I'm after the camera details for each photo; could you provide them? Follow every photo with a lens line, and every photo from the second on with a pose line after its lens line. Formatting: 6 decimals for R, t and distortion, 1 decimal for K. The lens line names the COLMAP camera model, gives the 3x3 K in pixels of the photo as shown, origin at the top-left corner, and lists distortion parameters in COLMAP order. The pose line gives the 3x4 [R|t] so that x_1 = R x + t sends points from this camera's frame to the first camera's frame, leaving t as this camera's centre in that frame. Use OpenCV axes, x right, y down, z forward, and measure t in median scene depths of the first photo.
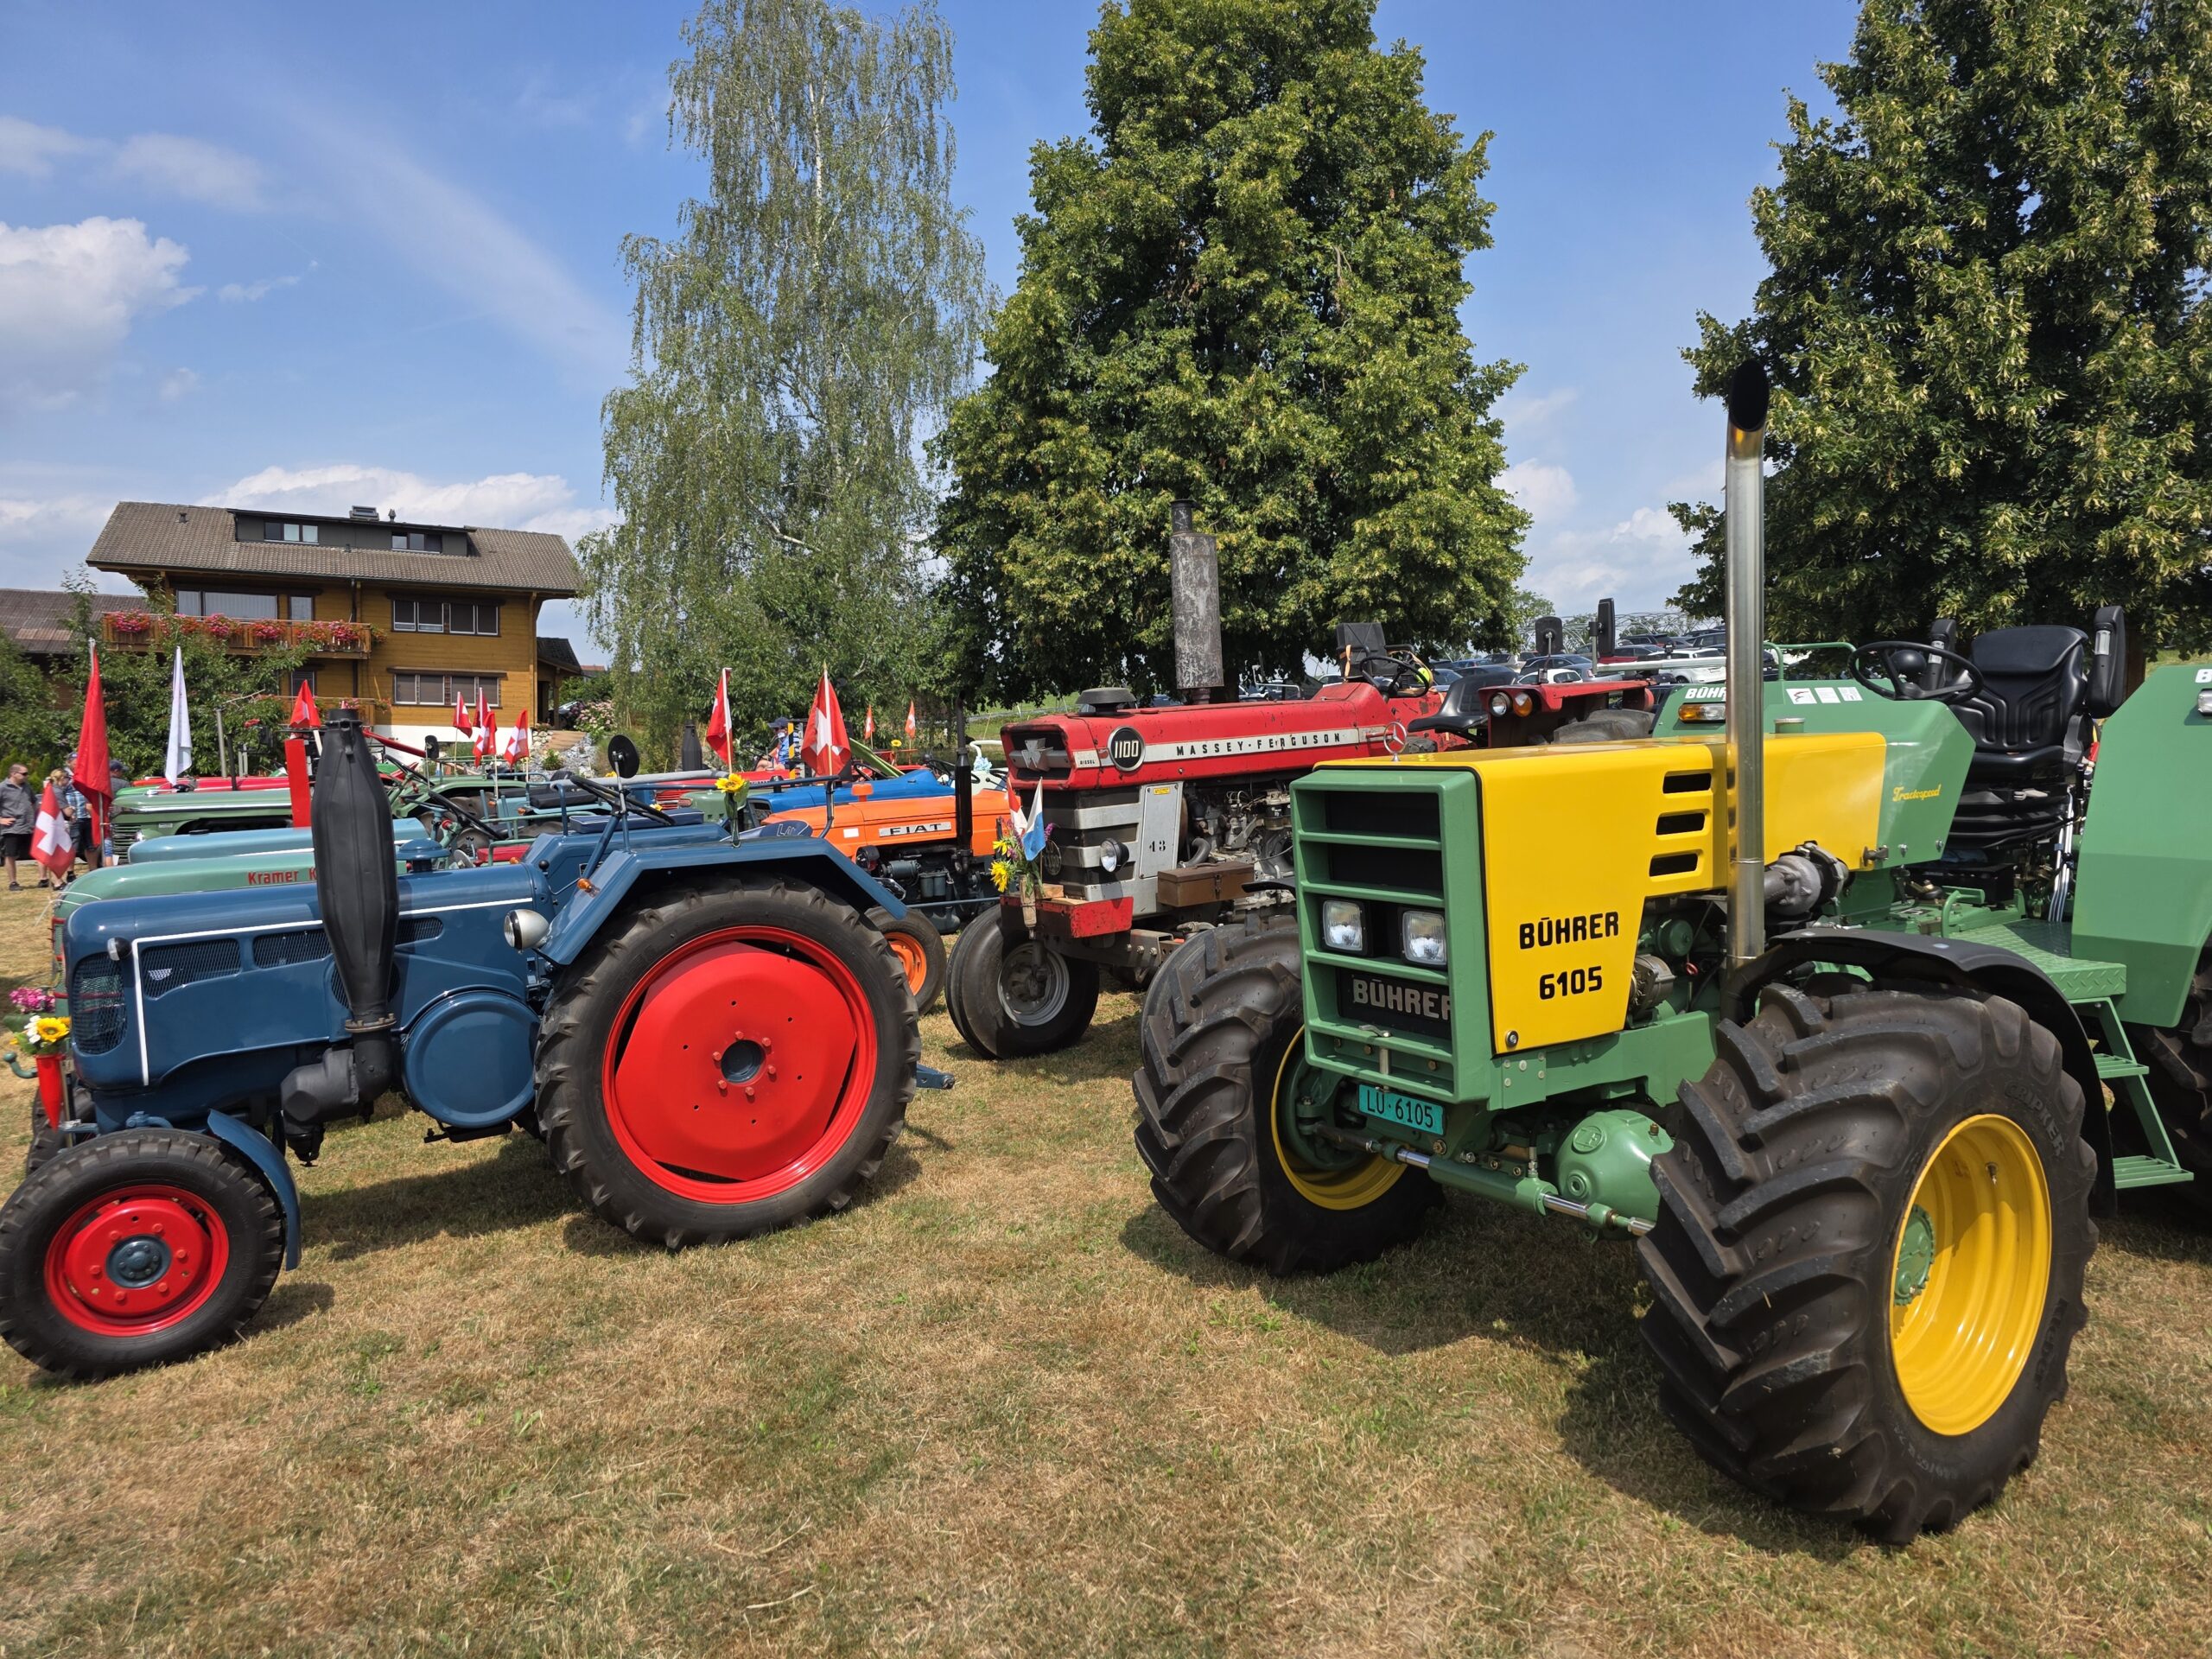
lens RADIAL K [[1543.3, 0, 1106.5], [0, 1543.3, 991.5], [0, 0, 1]] dist [0.011187, -0.009778]
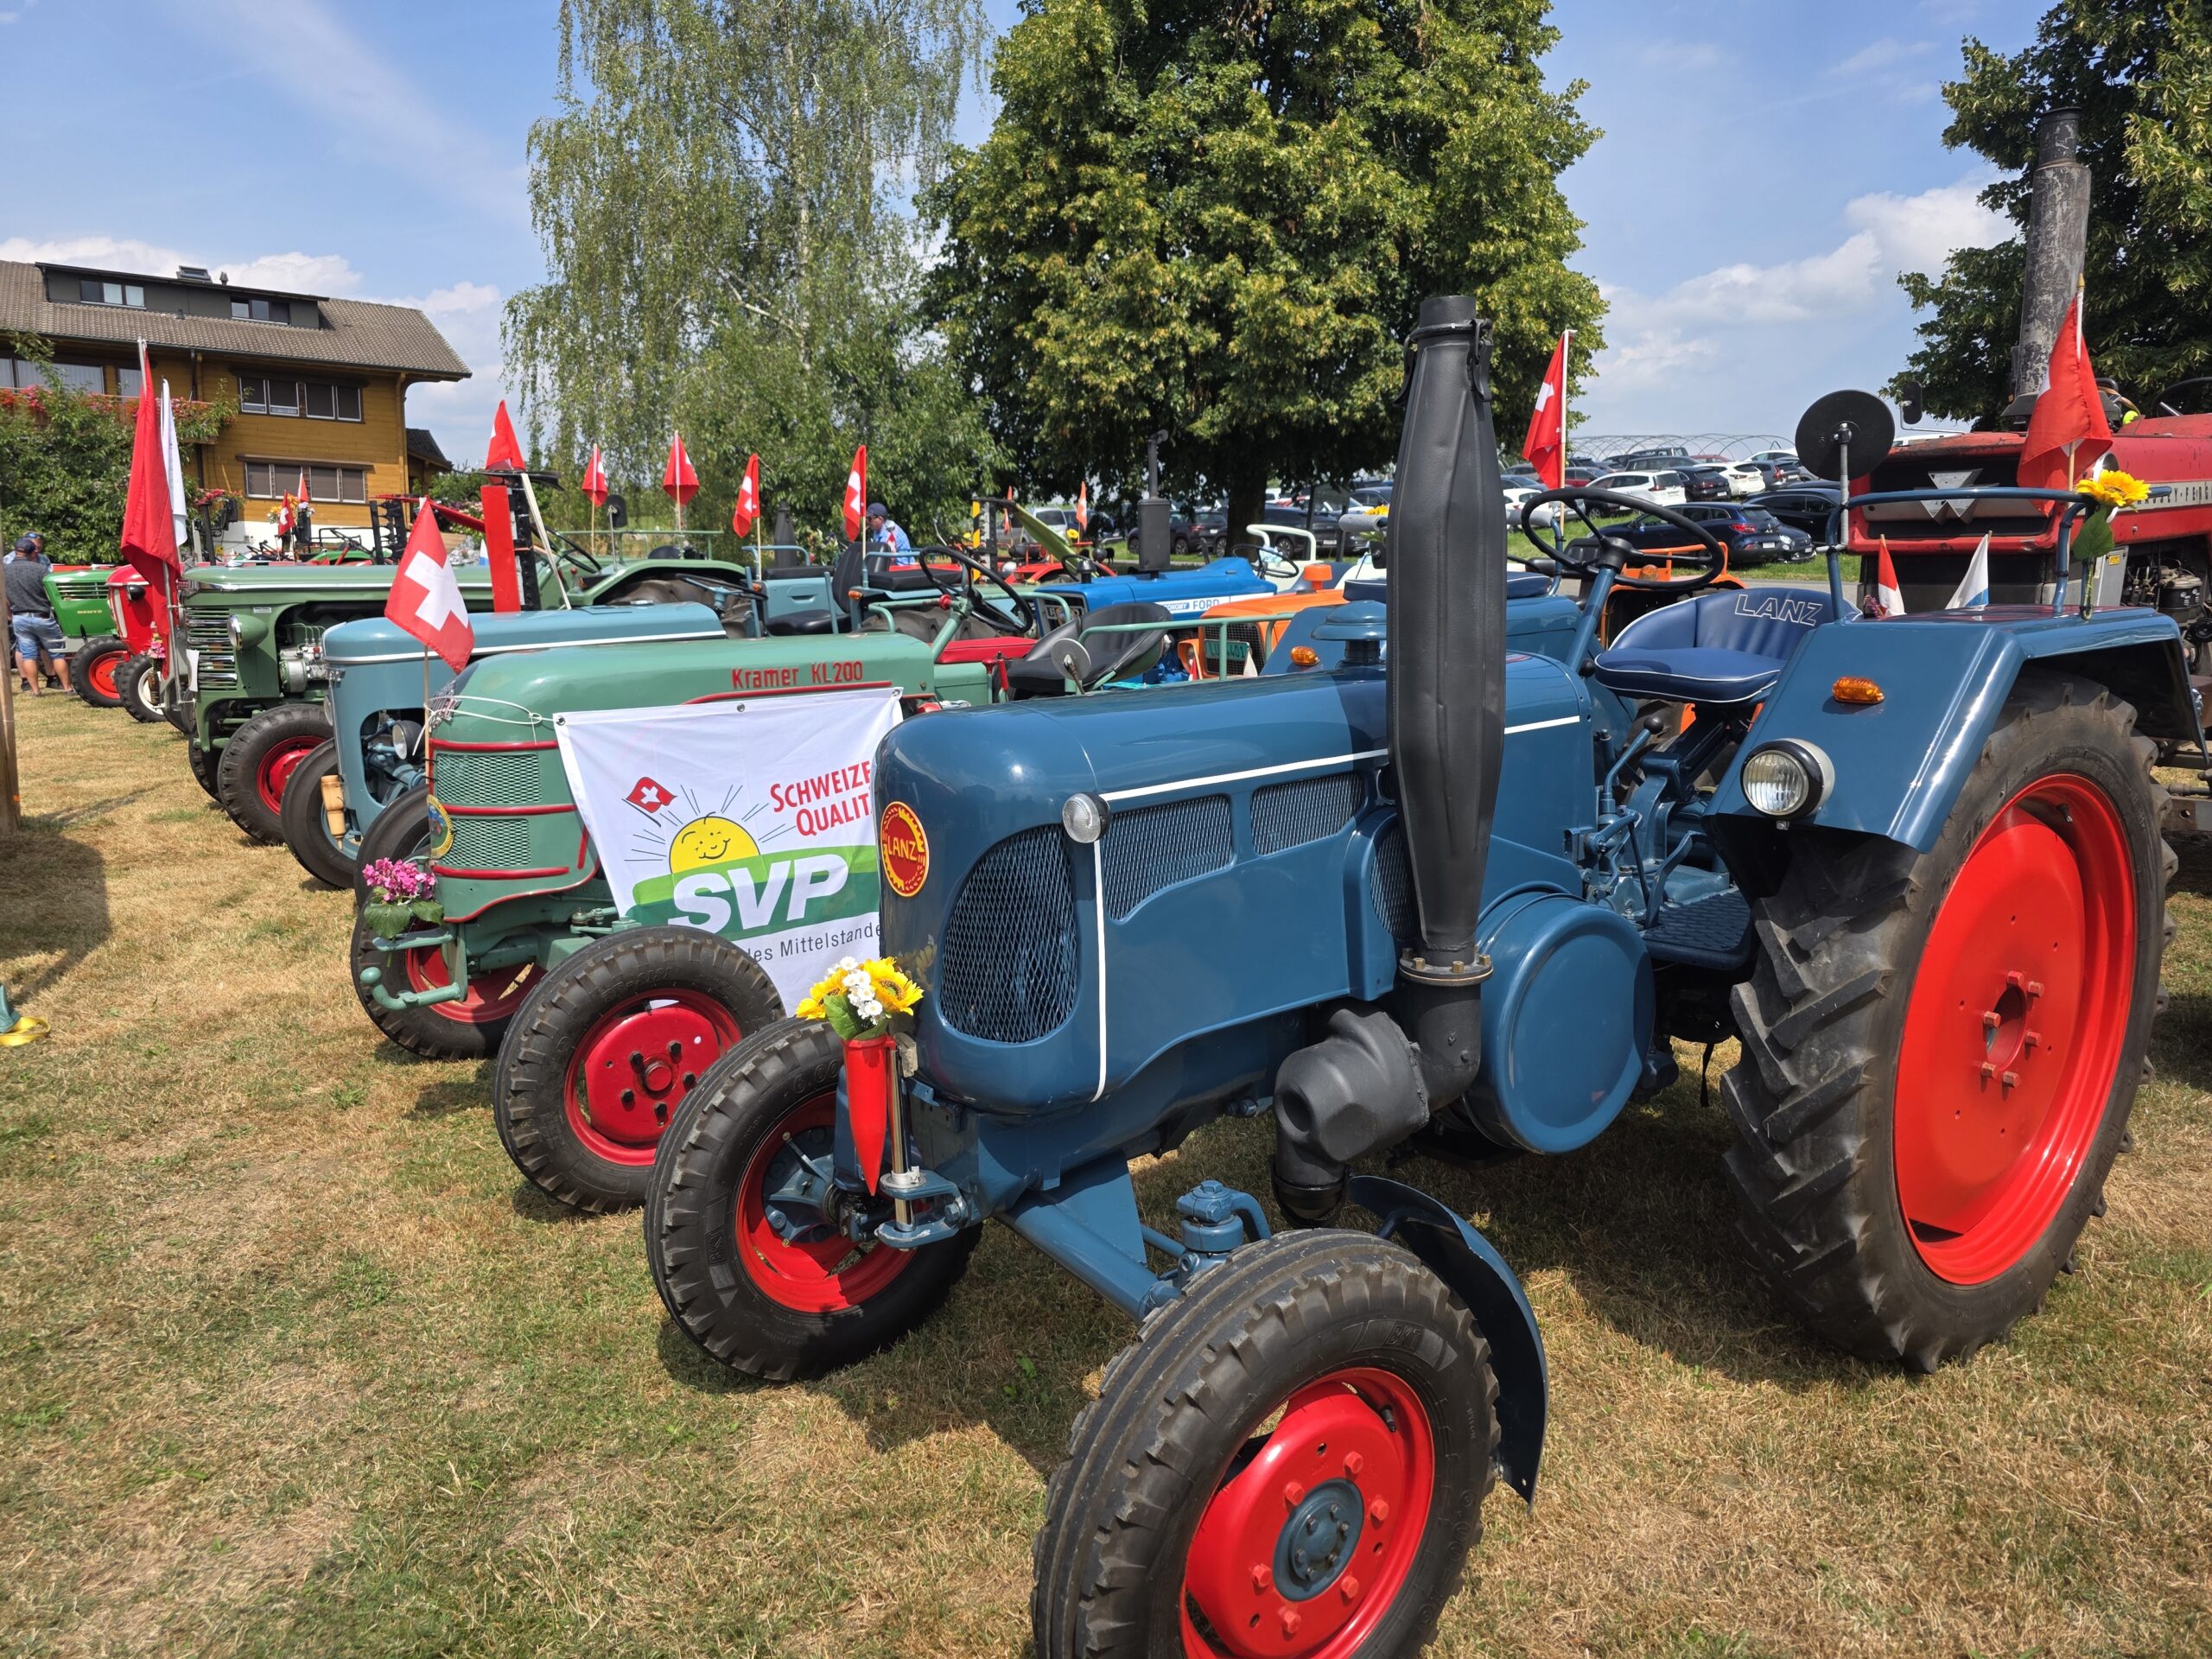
lens RADIAL K [[1543.3, 0, 1106.5], [0, 1543.3, 991.5], [0, 0, 1]] dist [0.011187, -0.009778]
pose [[0.995933, -0.004834, 0.089966, -0.110196], [-0.005002, 0.994052, 0.108789, -0.004219], [-0.089956, -0.108796, 0.989985, 0.089906]]
